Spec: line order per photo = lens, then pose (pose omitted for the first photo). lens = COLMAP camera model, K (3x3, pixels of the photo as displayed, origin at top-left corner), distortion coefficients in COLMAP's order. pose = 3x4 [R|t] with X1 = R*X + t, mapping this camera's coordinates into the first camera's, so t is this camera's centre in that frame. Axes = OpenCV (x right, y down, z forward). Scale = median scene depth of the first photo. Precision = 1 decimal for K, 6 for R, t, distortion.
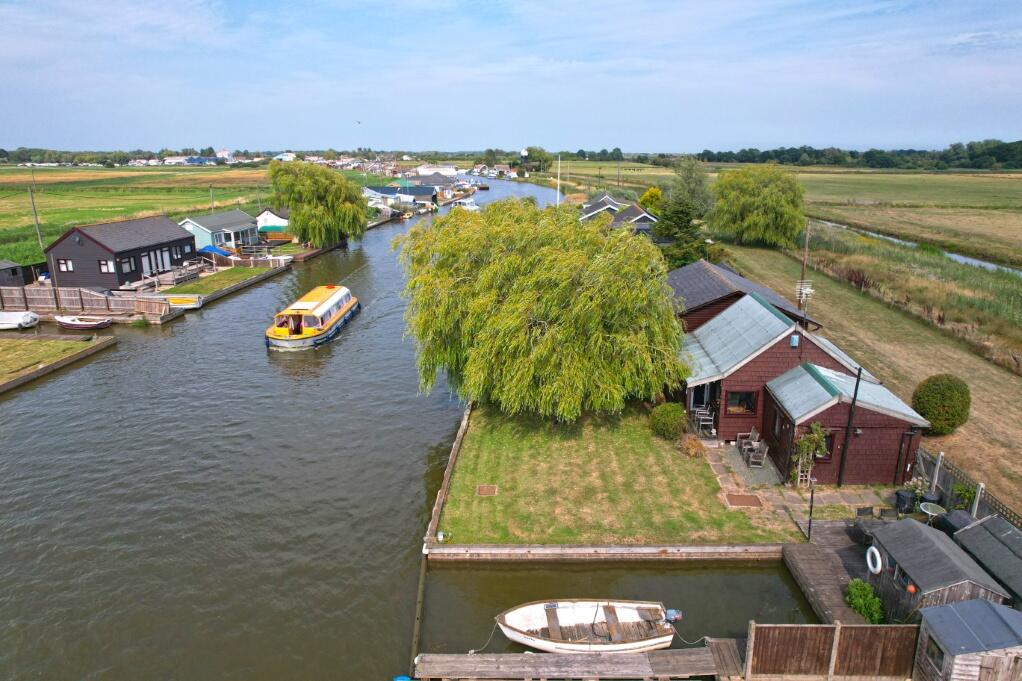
lens RADIAL K [[651.9, 0, 513.0], [0, 651.9, 338.1], [0, 0, 1]] dist [-0.066373, 0.062675]
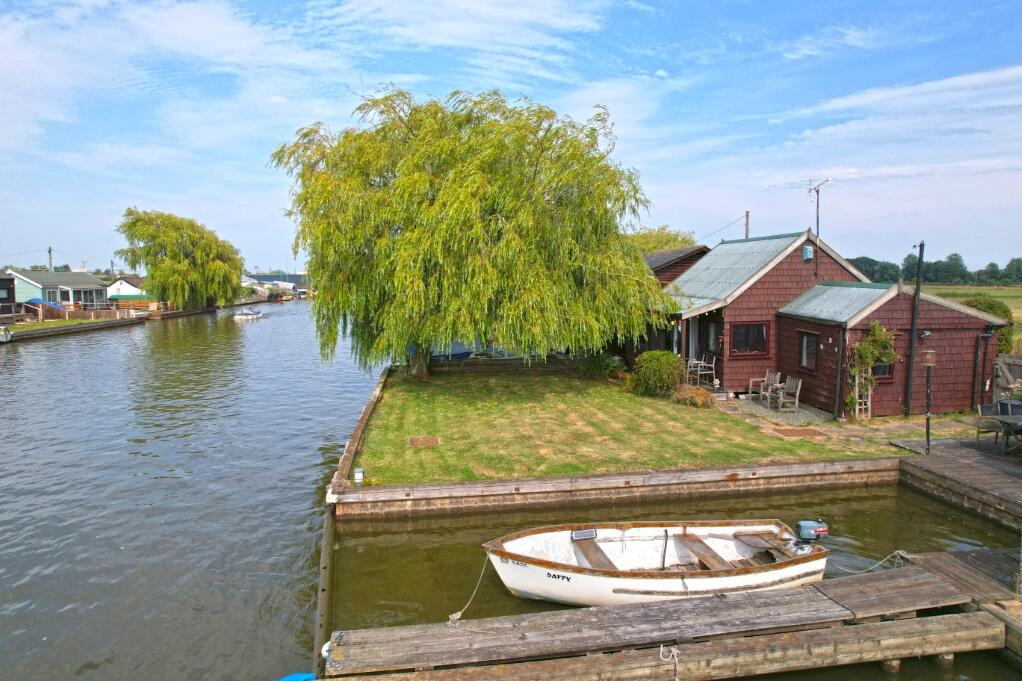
lens RADIAL K [[651.9, 0, 513.0], [0, 651.9, 338.1], [0, 0, 1]] dist [-0.066373, 0.062675]
pose [[0.983632, -0.015602, 0.179511, -0.063218], [0.048196, 0.982727, -0.178677, 0.236883], [-0.173622, 0.184404, 0.967394, 0.329157]]
